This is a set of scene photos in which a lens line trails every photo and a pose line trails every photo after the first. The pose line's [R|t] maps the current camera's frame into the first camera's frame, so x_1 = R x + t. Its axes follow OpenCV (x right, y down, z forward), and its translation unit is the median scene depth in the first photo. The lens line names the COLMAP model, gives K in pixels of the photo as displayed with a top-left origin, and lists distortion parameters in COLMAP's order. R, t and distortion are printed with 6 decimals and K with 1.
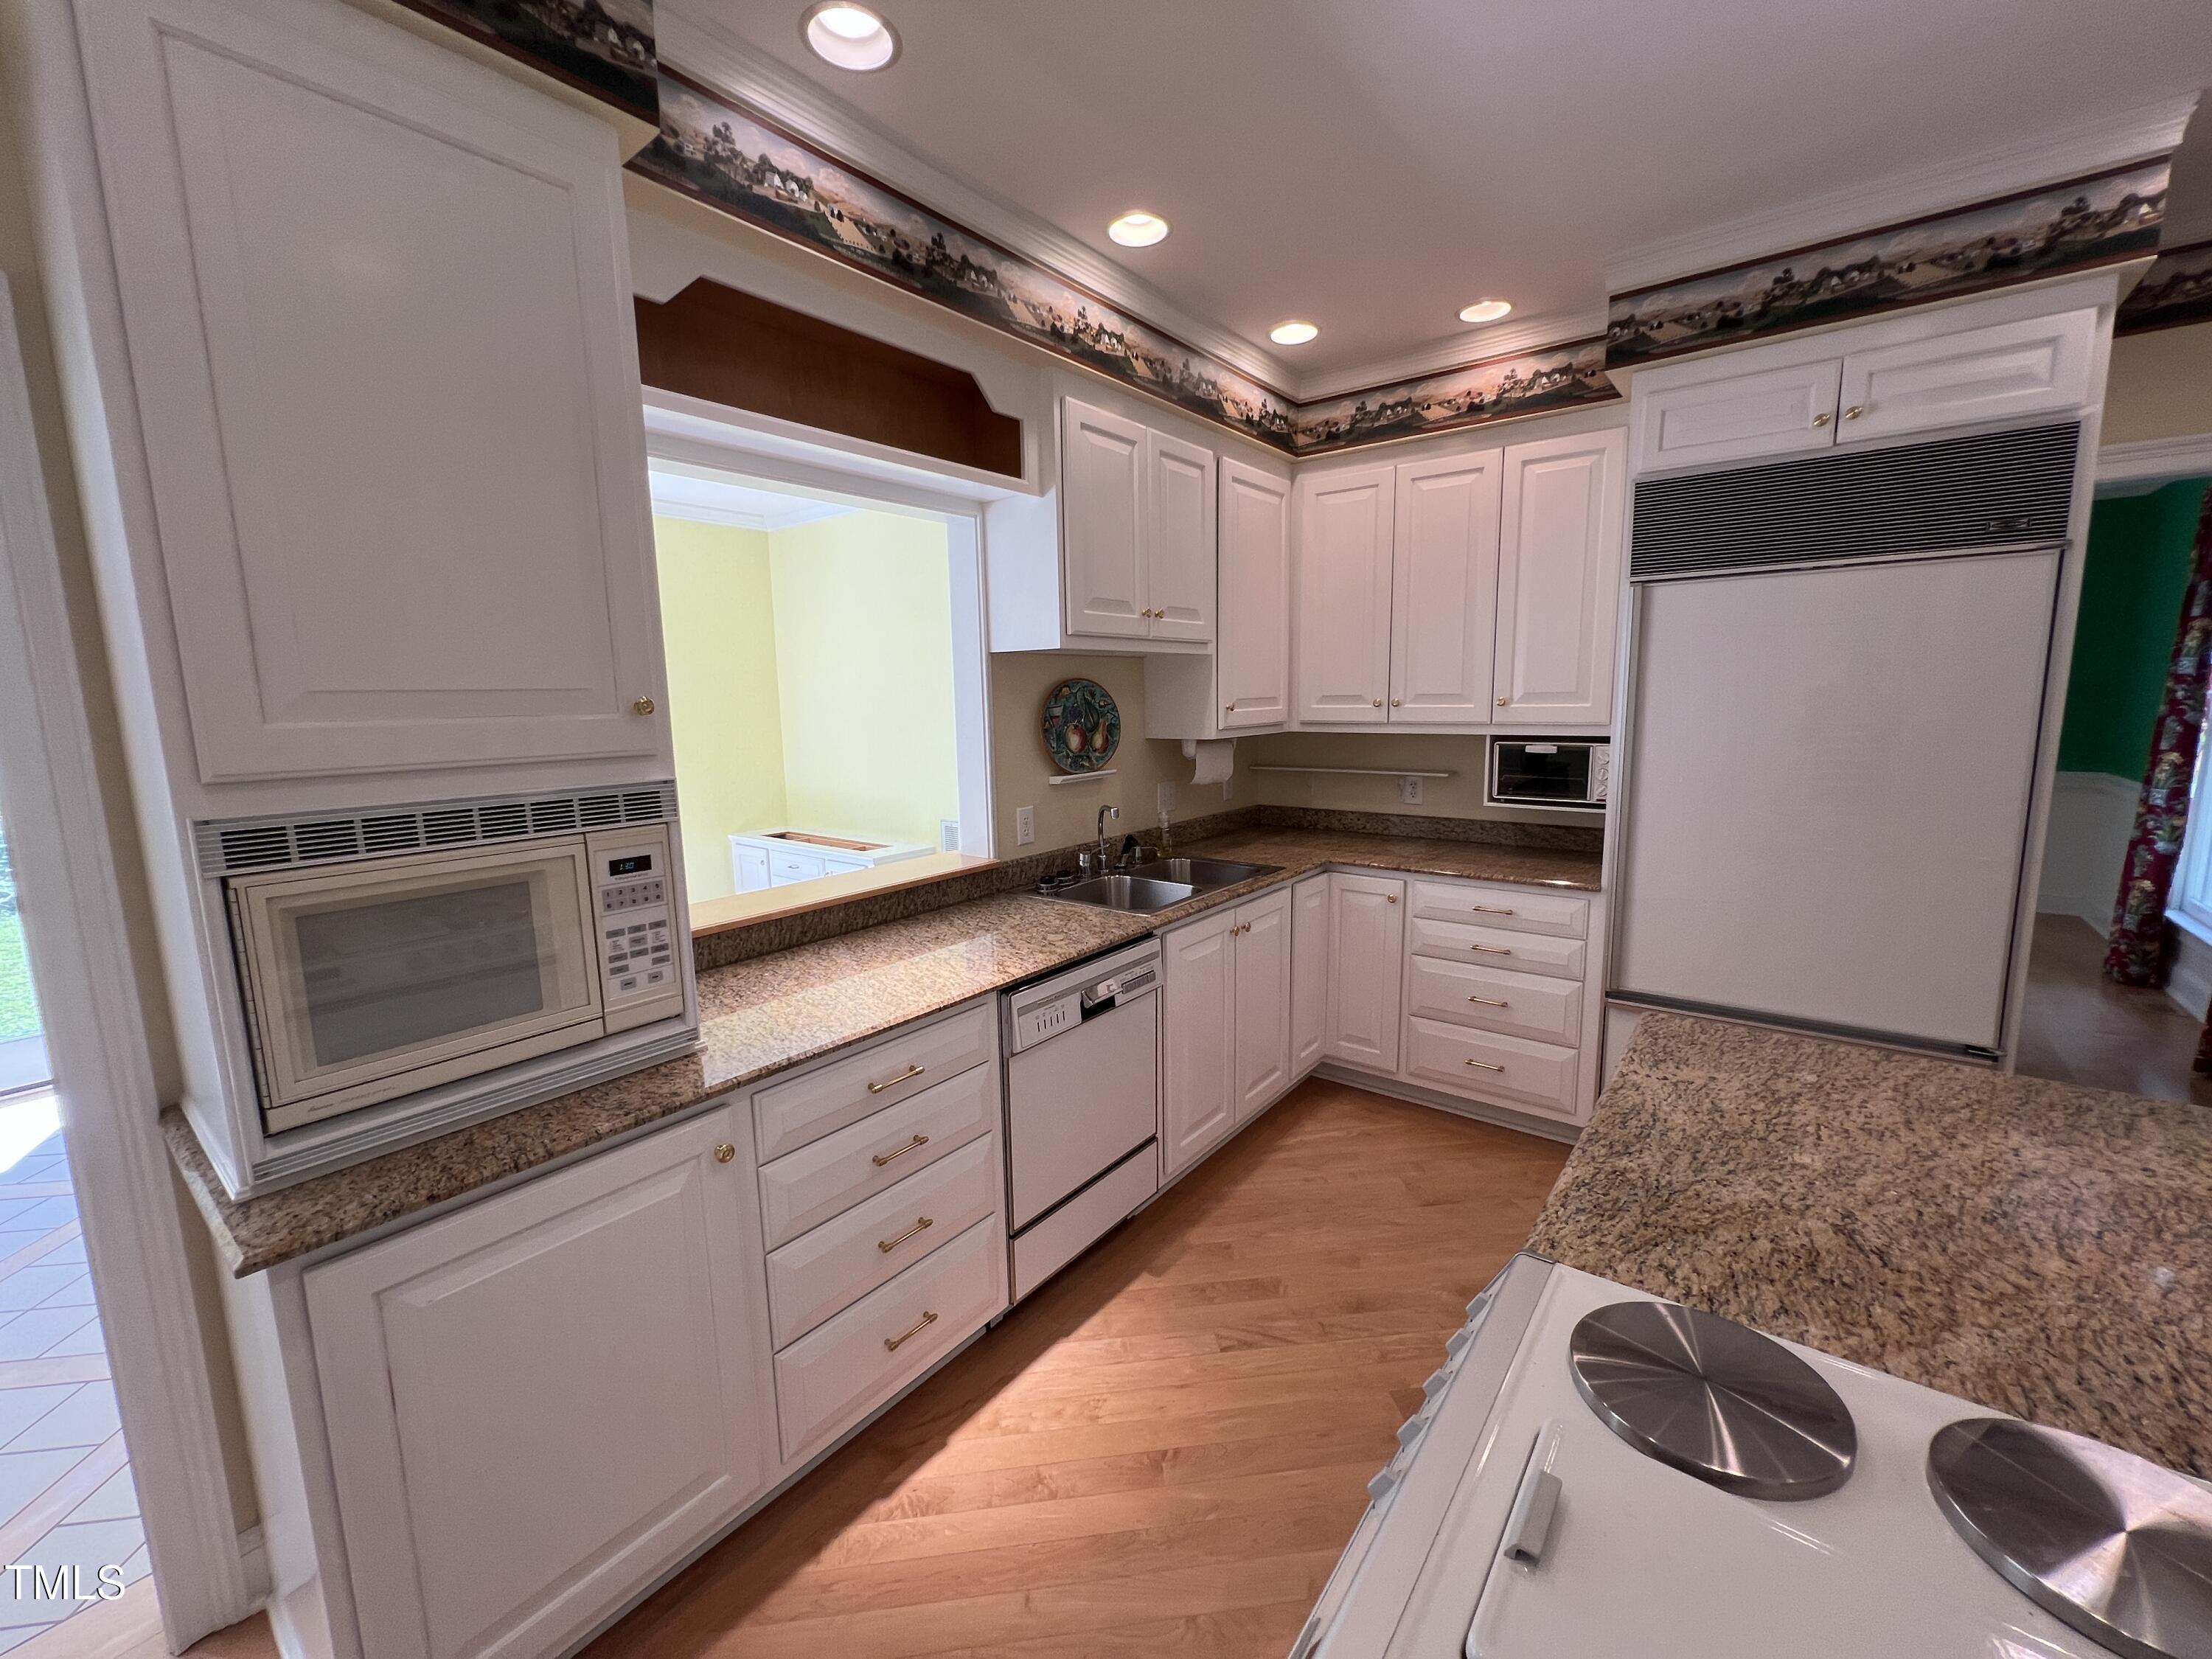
lens RADIAL K [[893.6, 0, 1099.4], [0, 893.6, 824.6], [0, 0, 1]] dist [0.000065, -0.000304]
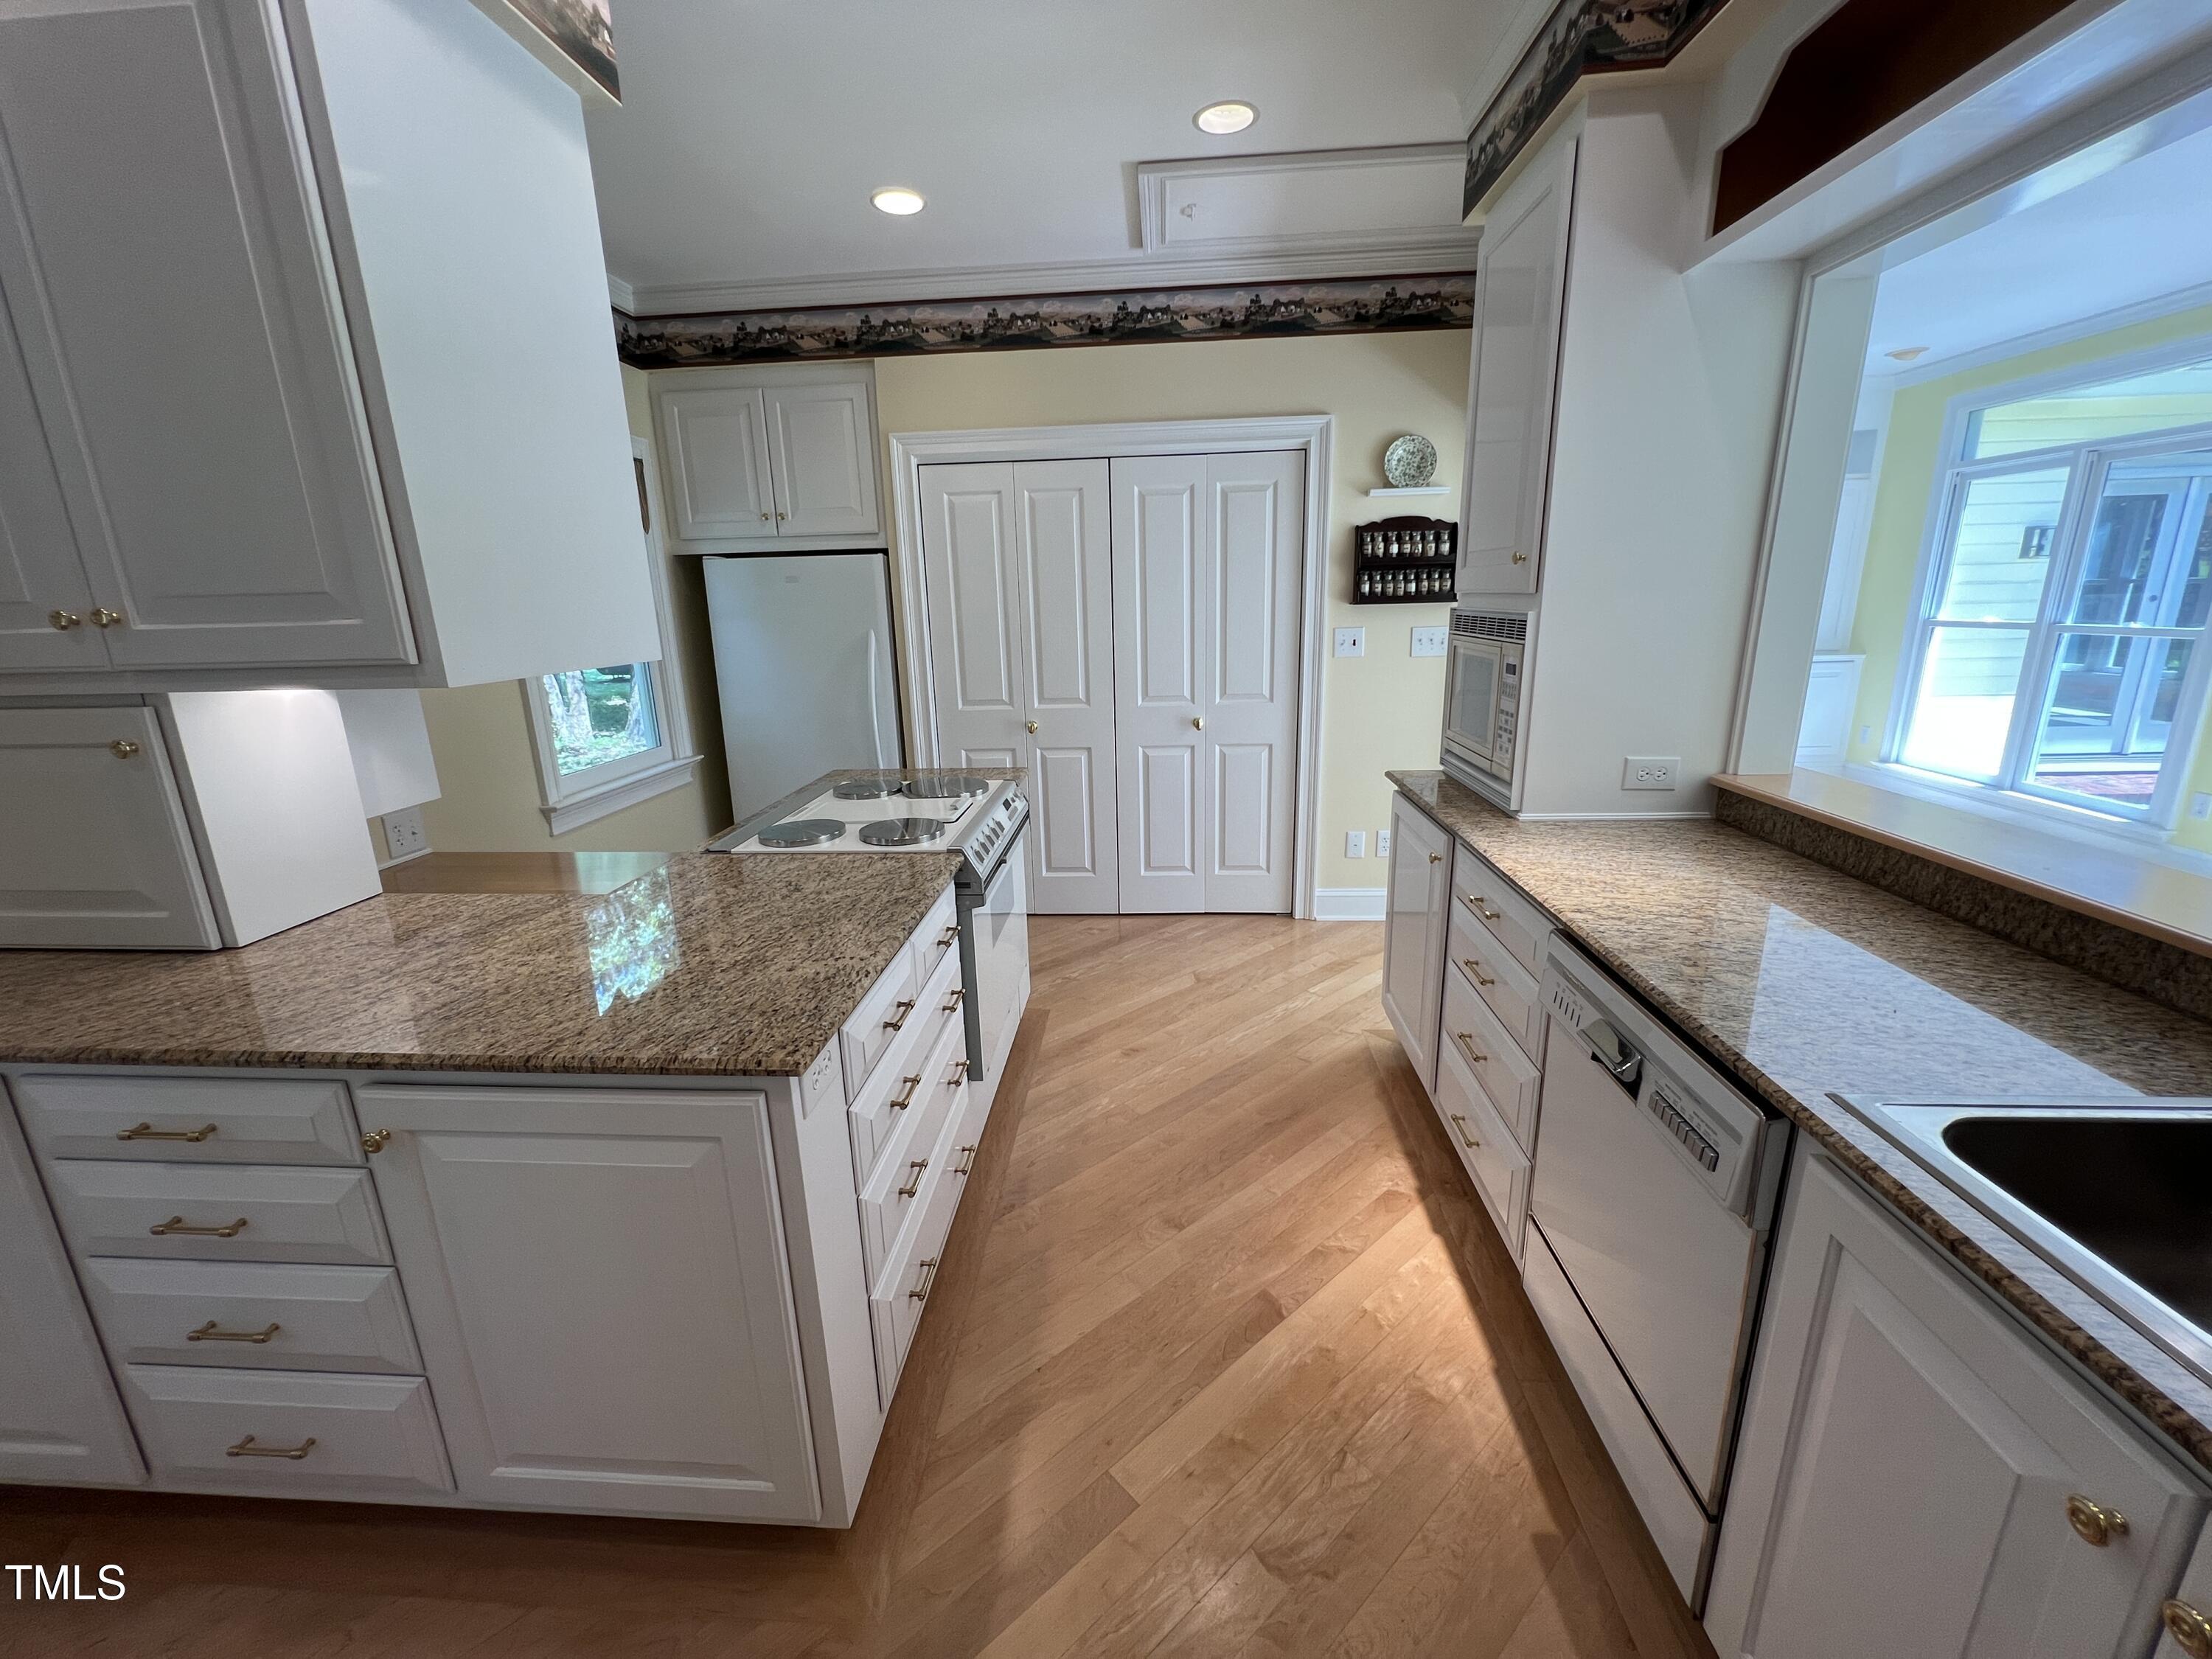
lens RADIAL K [[893.6, 0, 1091.7], [0, 893.6, 824.6], [0, 0, 1]] dist [0.000065, -0.000304]
pose [[-0.832083, 0.178260, -0.525225, 0.478379], [-0.037978, 0.926414, 0.374587, -0.133473], [0.553350, 0.331634, -0.764083, 1.004179]]
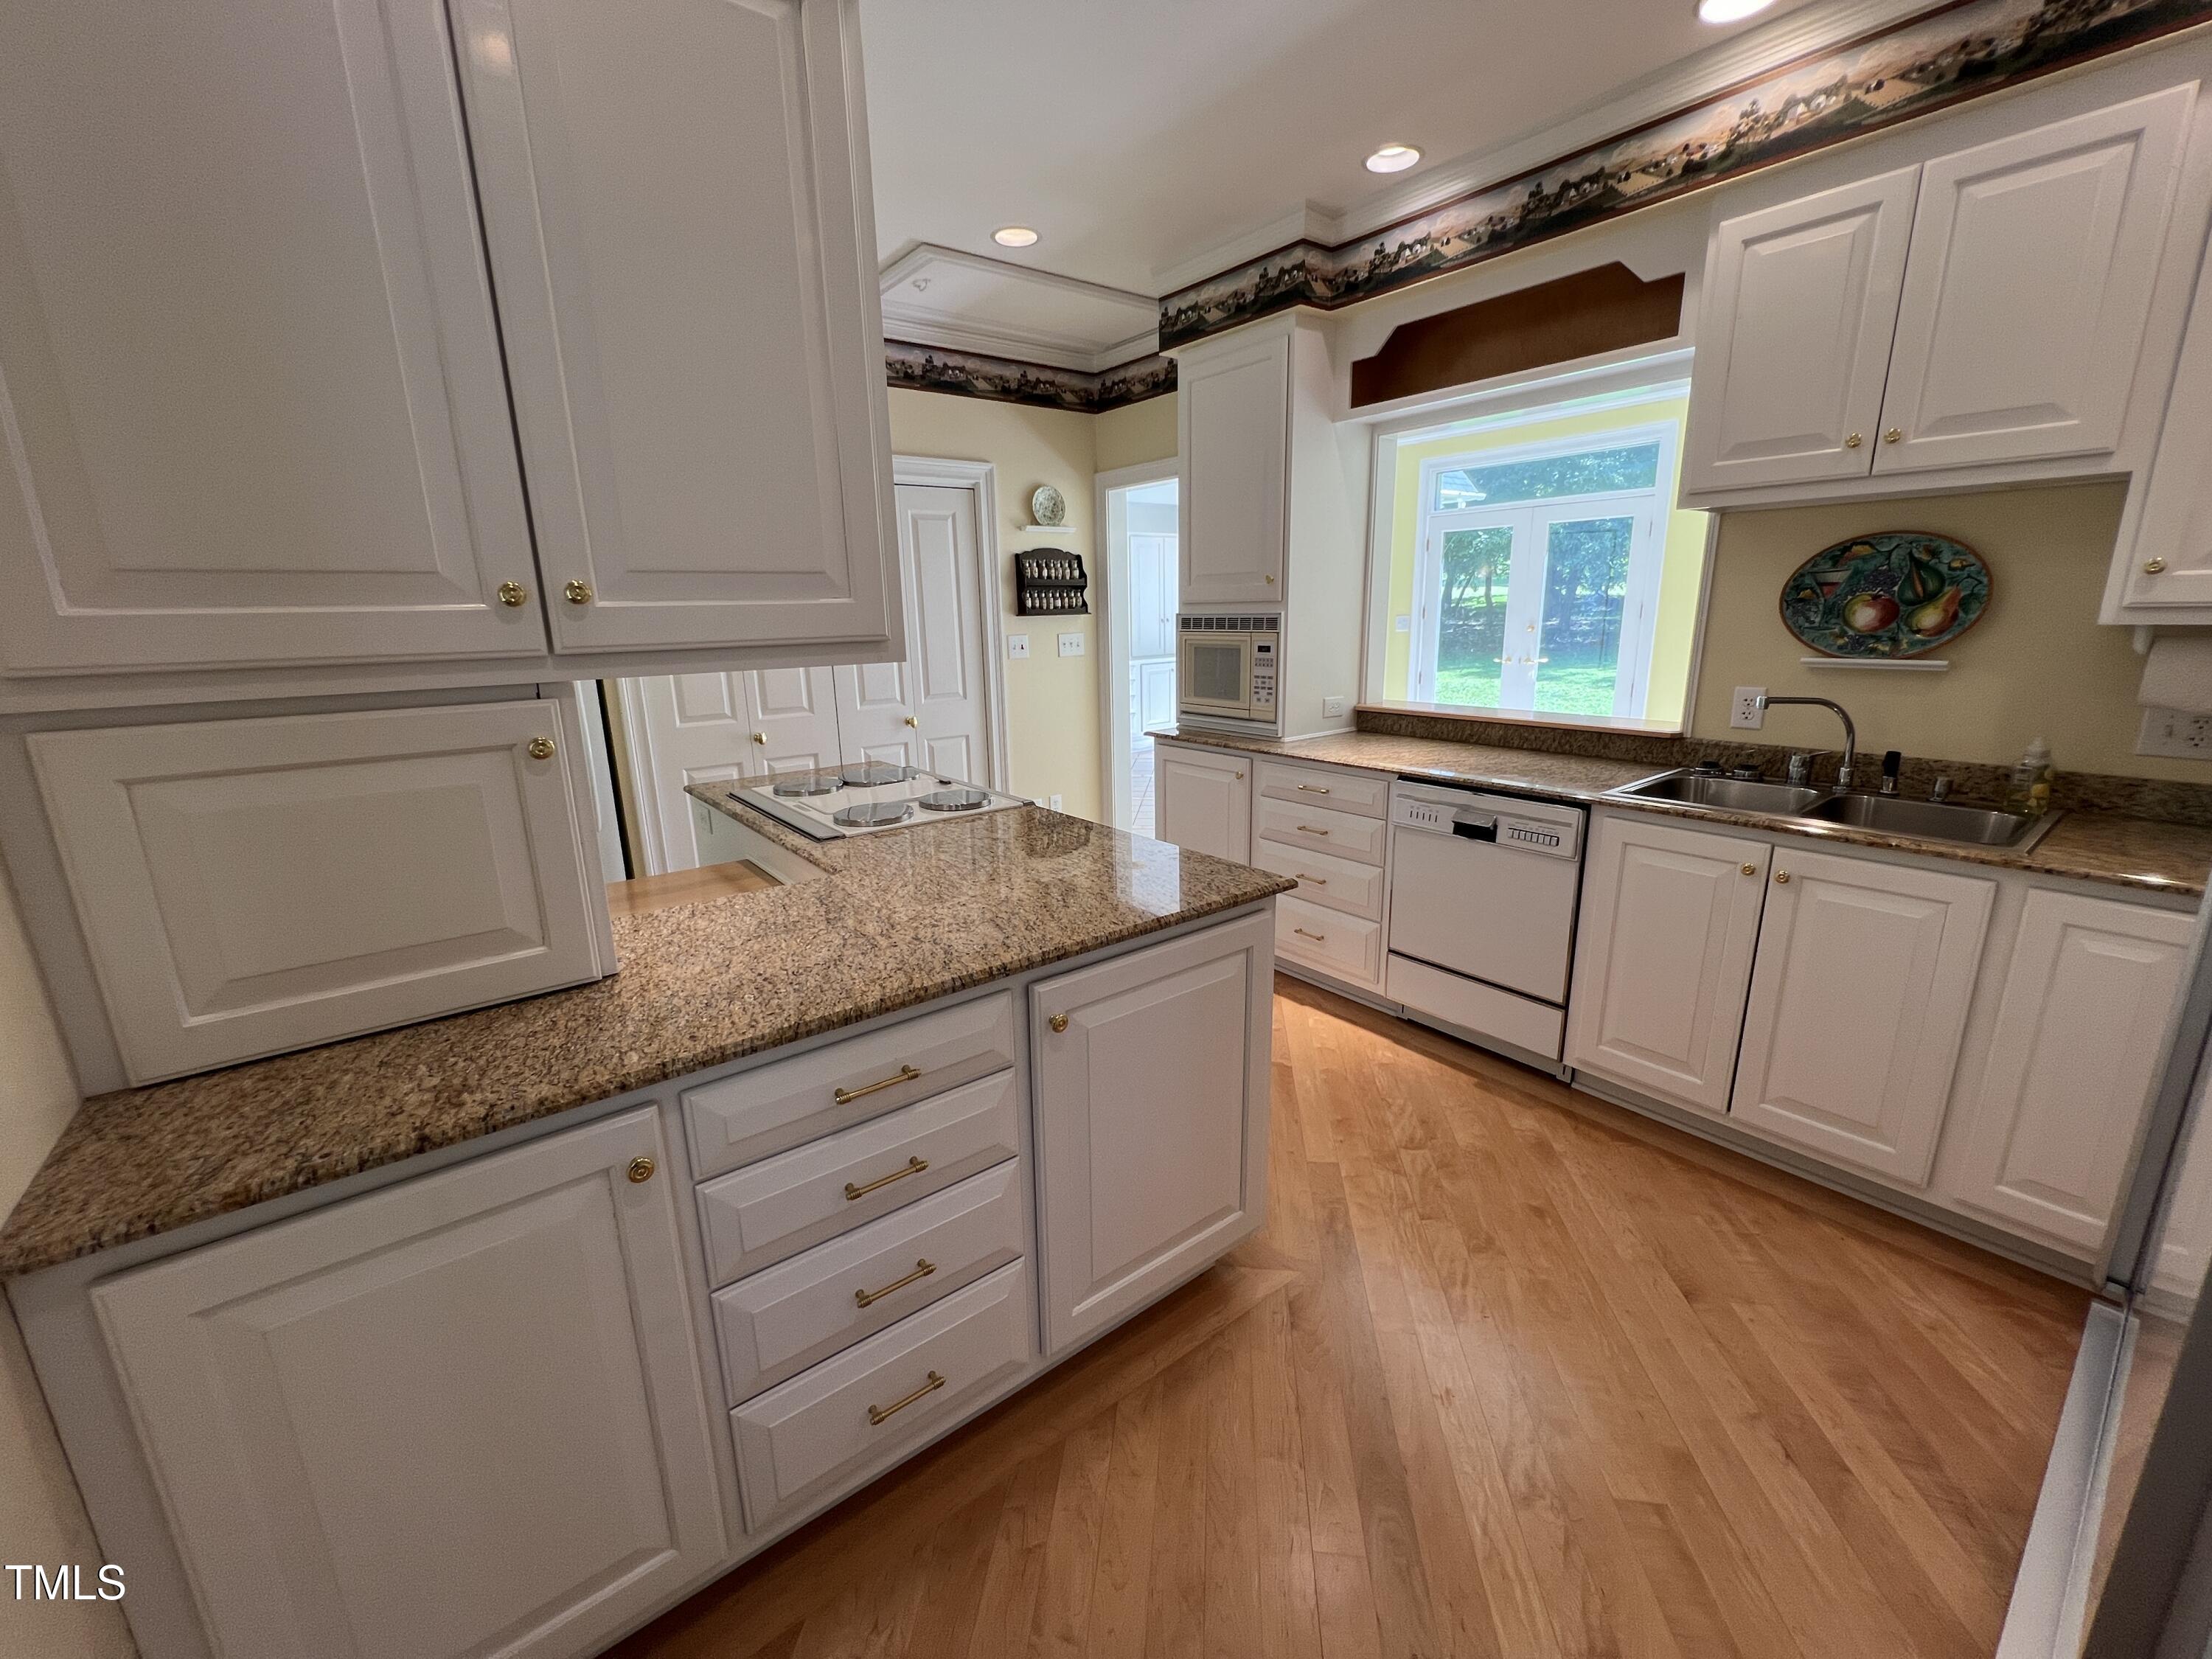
lens RADIAL K [[893.6, 0, 1101.5], [0, 893.6, 827.2], [0, 0, 1]] dist [0.000065, -0.000304]
pose [[-0.246363, 0.256284, -0.934678, 1.037135], [-0.114598, 0.949935, 0.290673, -0.078405], [0.962378, 0.178724, -0.204659, 0.631828]]
